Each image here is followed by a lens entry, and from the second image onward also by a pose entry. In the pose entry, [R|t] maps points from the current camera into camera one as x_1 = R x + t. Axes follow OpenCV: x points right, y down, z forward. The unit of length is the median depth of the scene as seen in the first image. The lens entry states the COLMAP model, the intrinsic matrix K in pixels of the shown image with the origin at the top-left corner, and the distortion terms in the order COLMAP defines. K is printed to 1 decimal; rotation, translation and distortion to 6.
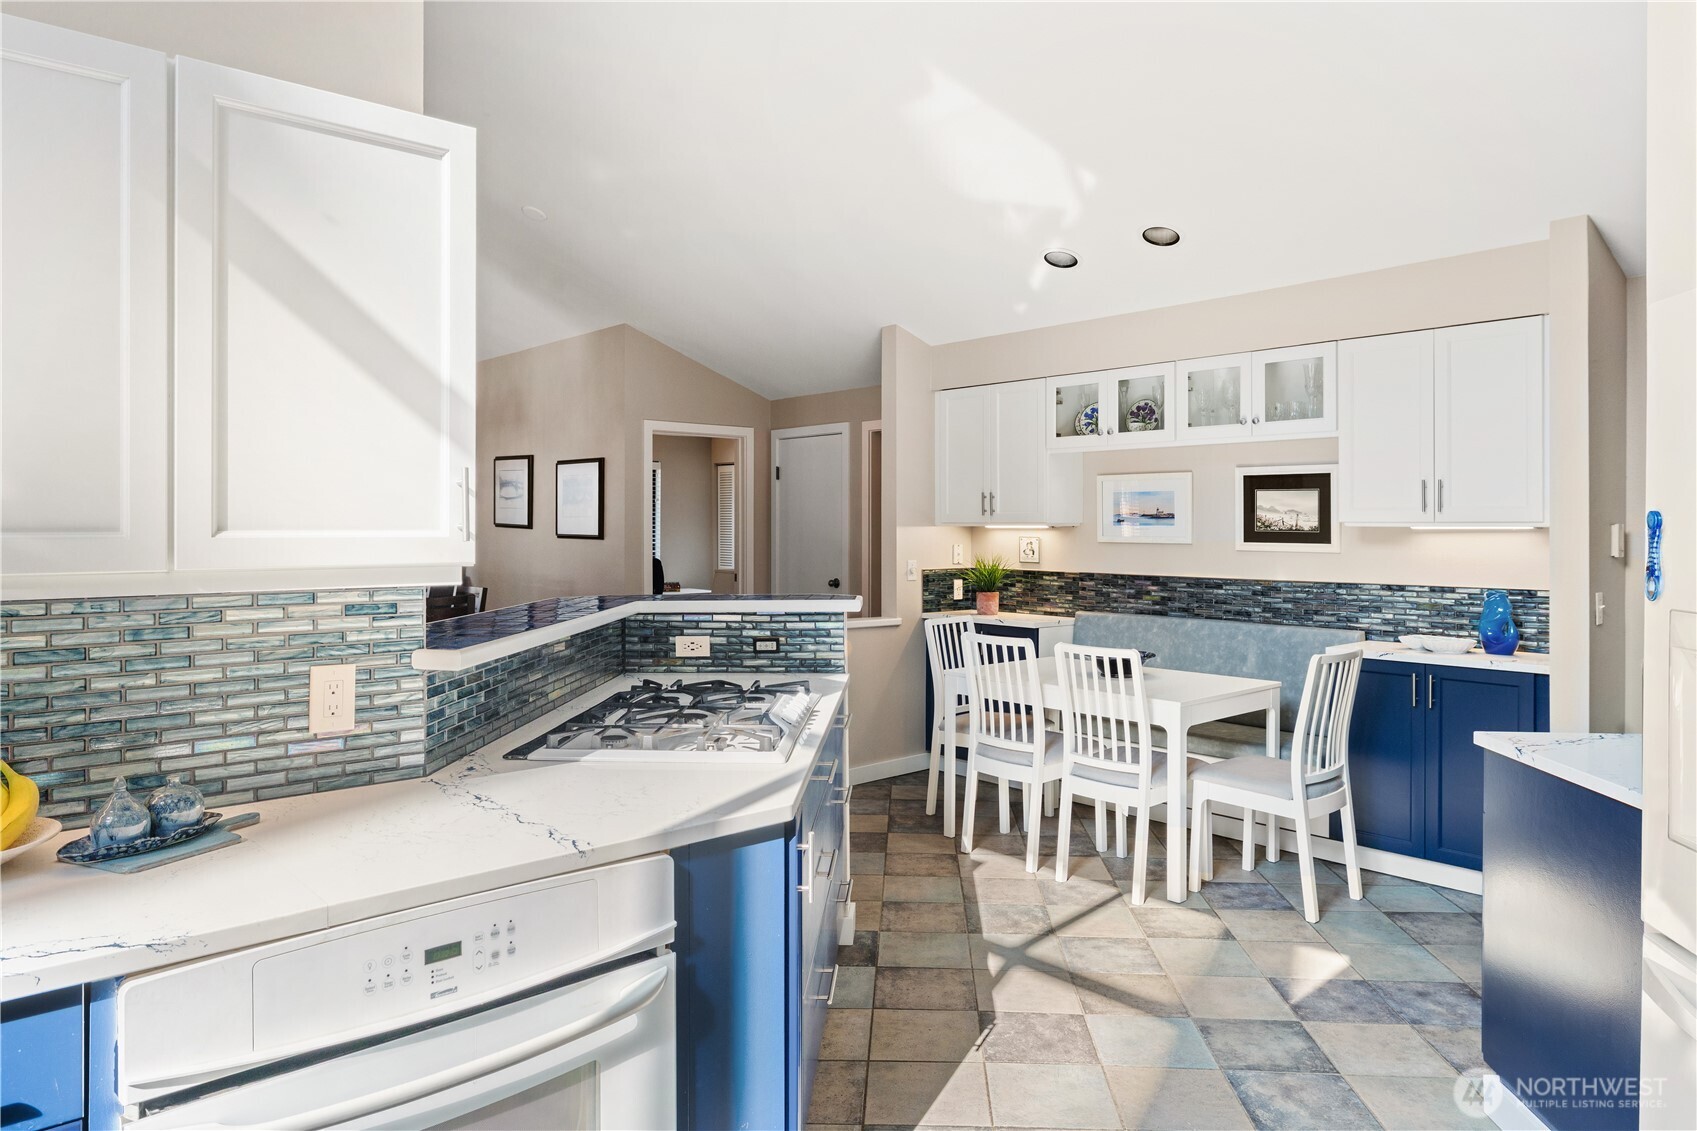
lens RADIAL K [[1093.5, 0, 844.9], [0, 1093.5, 570.4], [0, 0, 1]] dist [0.004344, -0.003805]
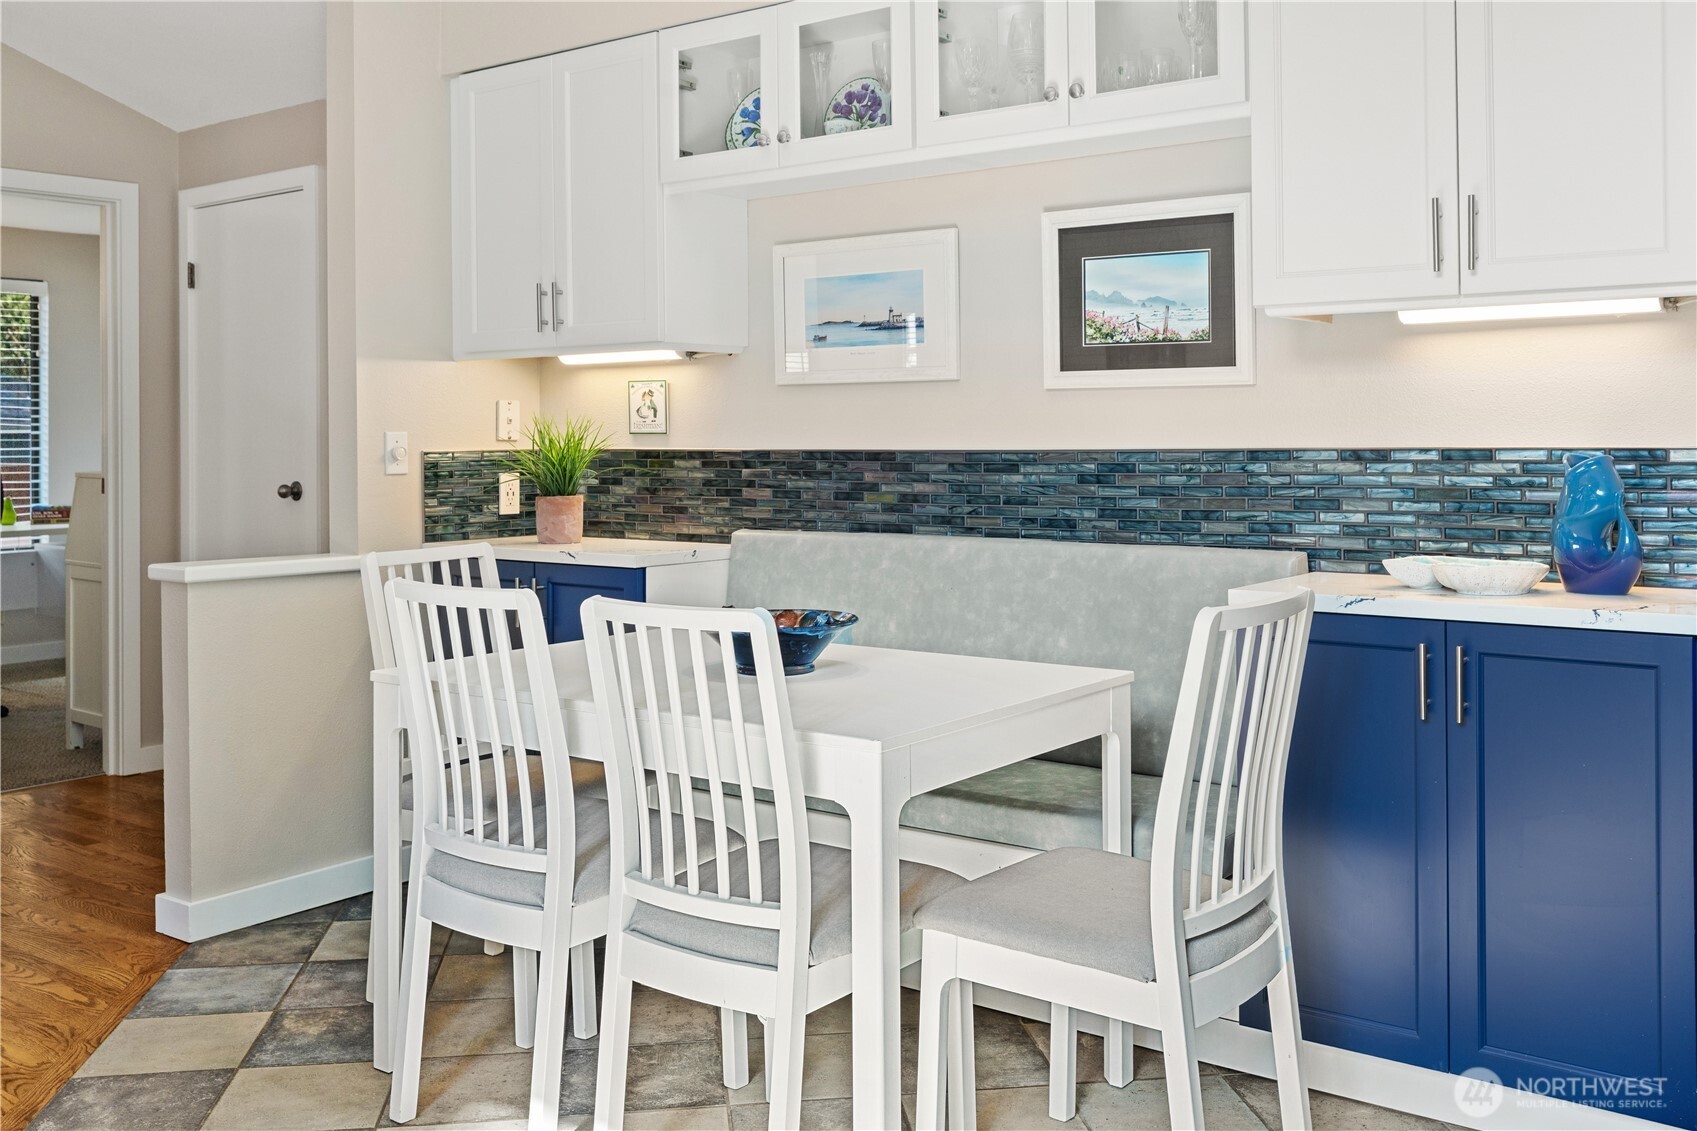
lens RADIAL K [[1605.9, 0, 850.1], [0, 1605.9, 559.7], [0, 0, 1]] dist [0.007214, 0.000000]
pose [[0.982195, -0.026802, 0.185945, 0.154246], [0.019324, 0.998934, 0.041913, 0.025608], [-0.186870, -0.037574, 0.981666, 0.357467]]
